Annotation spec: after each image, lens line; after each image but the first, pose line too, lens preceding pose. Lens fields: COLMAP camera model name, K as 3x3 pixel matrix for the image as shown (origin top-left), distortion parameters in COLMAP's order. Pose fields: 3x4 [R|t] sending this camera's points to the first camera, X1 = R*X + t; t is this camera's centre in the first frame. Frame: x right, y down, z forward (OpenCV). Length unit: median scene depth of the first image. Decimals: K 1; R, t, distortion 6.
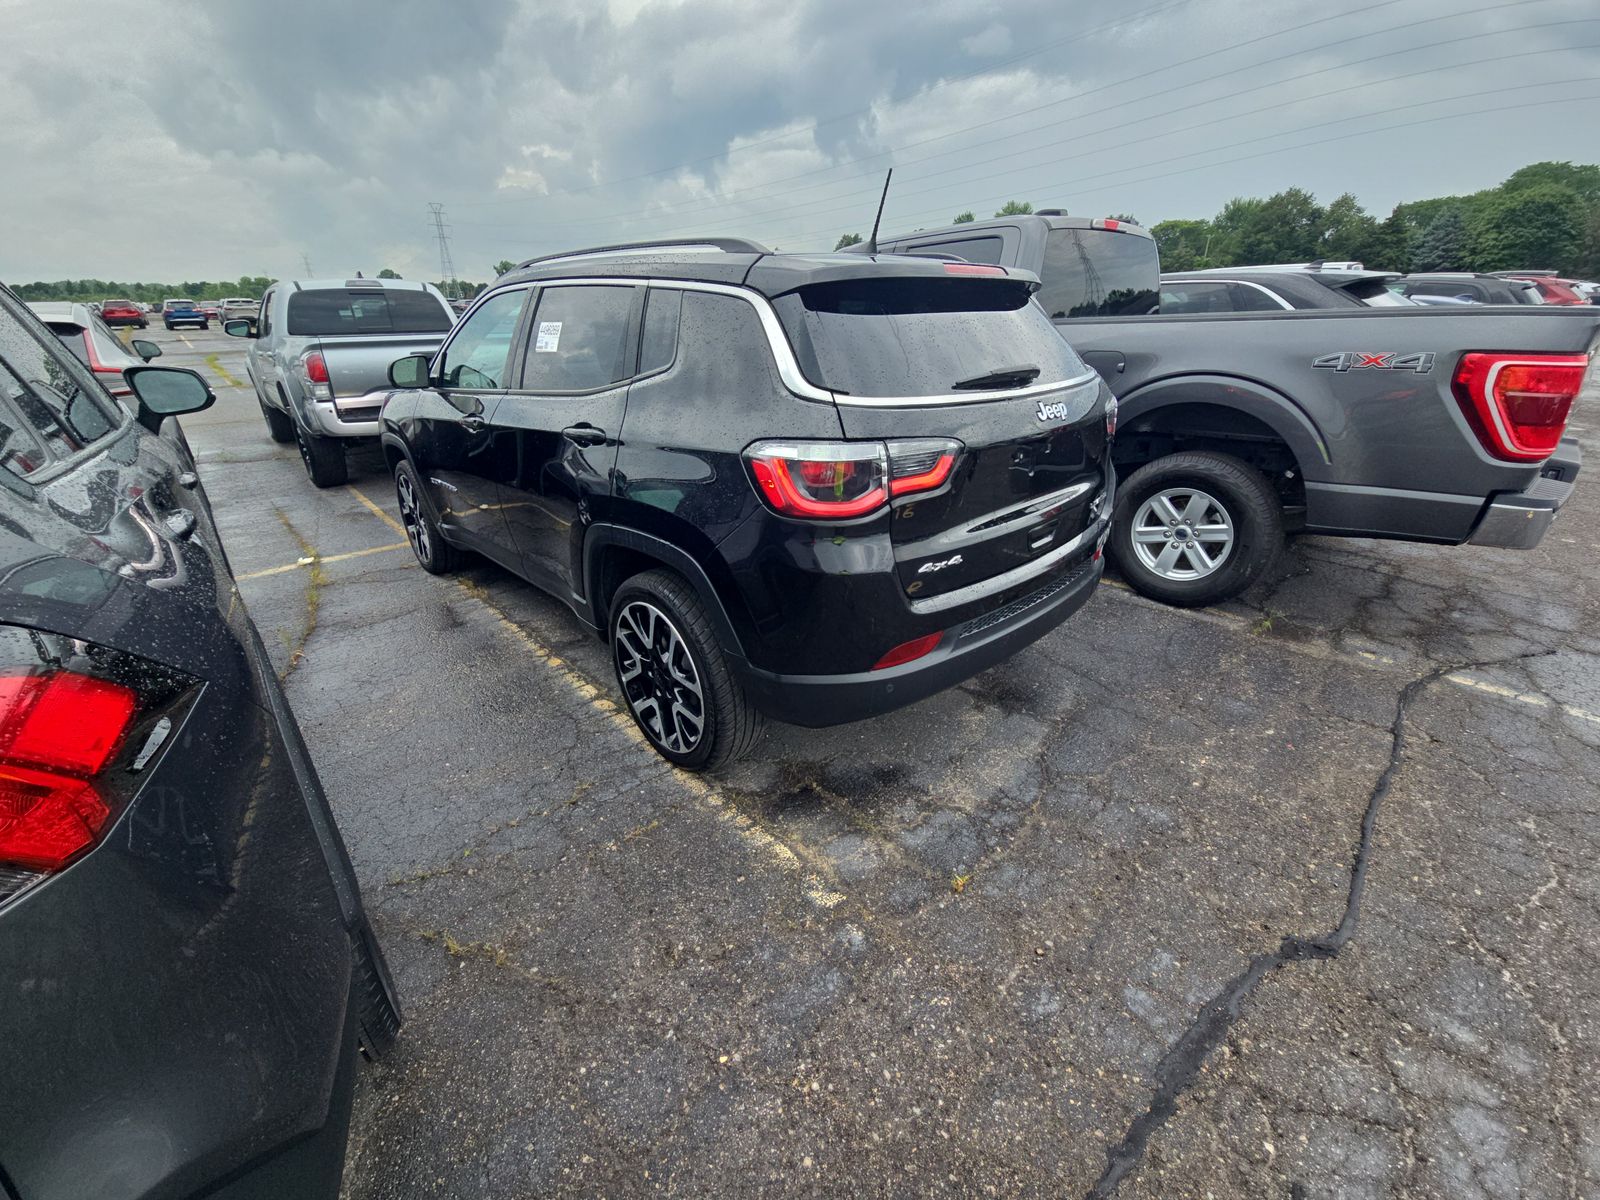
lens RADIAL K [[650.7, 0, 794.0], [0, 650.7, 614.0], [0, 0, 1]] dist [0.001439, -0.000960]
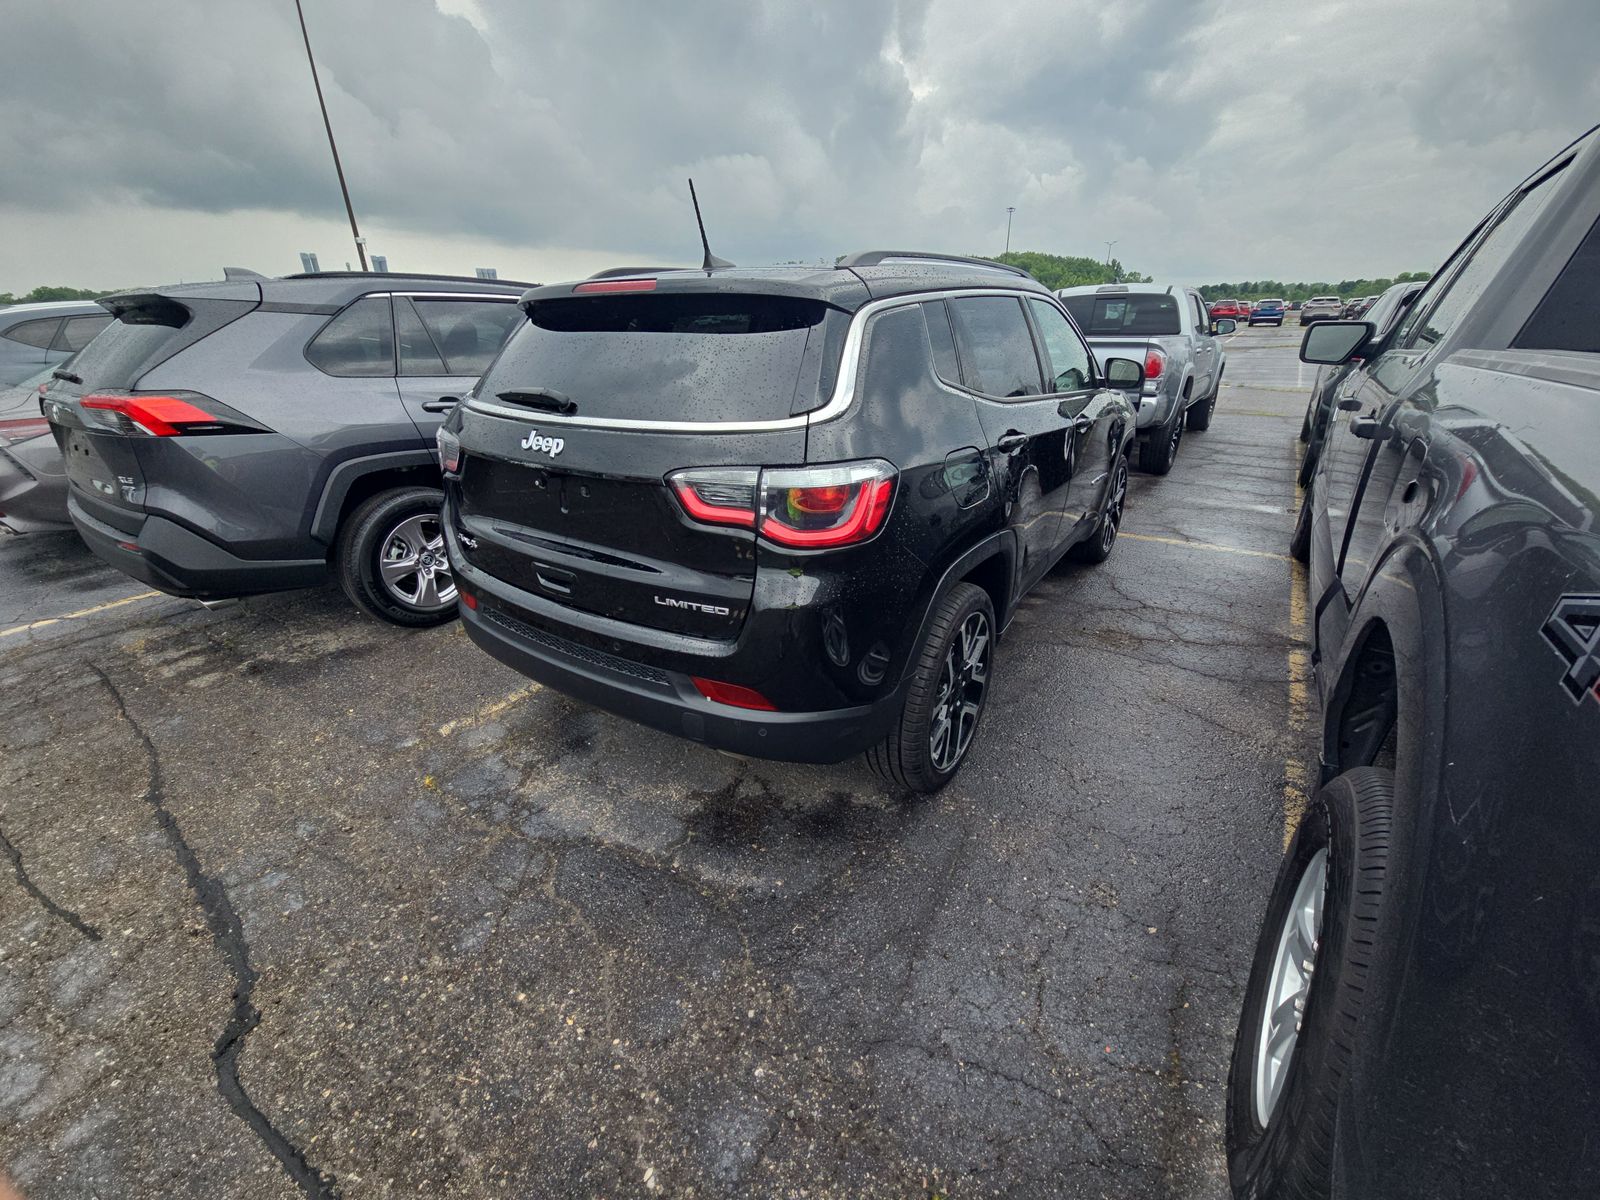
lens RADIAL K [[643.4, 0, 802.8], [0, 643.4, 606.3], [0, 0, 1]] dist [0.010663, -0.007320]
pose [[0.236789, 0.399936, -0.885428, 1.218317], [-0.402894, 0.869712, 0.285091, -0.461728], [0.884085, 0.289228, 0.367070, 0.948976]]
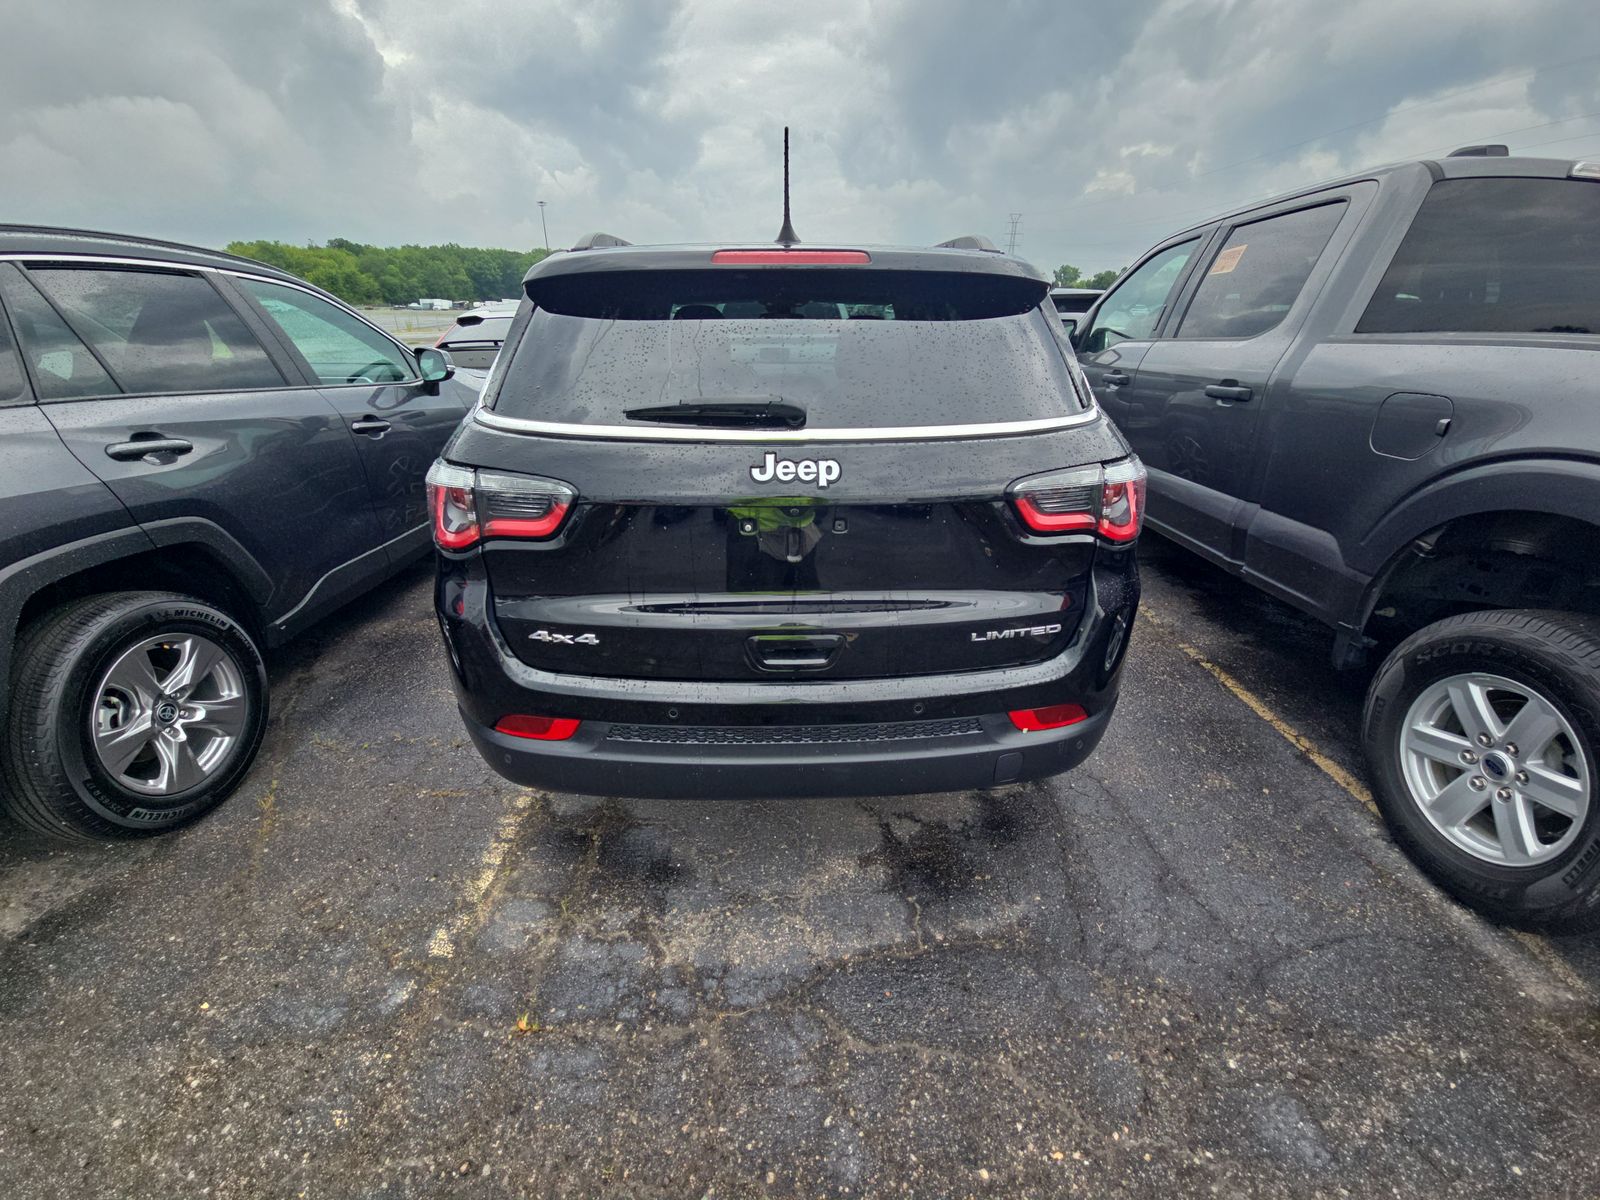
lens RADIAL K [[642.9, 0, 805.5], [0, 642.9, 612.0], [0, 0, 1]] dist [0.015711, -0.009497]
pose [[0.755241, 0.281265, -0.592032, 0.739372], [-0.283244, 0.954607, 0.092191, -0.213989], [0.591087, 0.098063, 0.800624, 0.454050]]
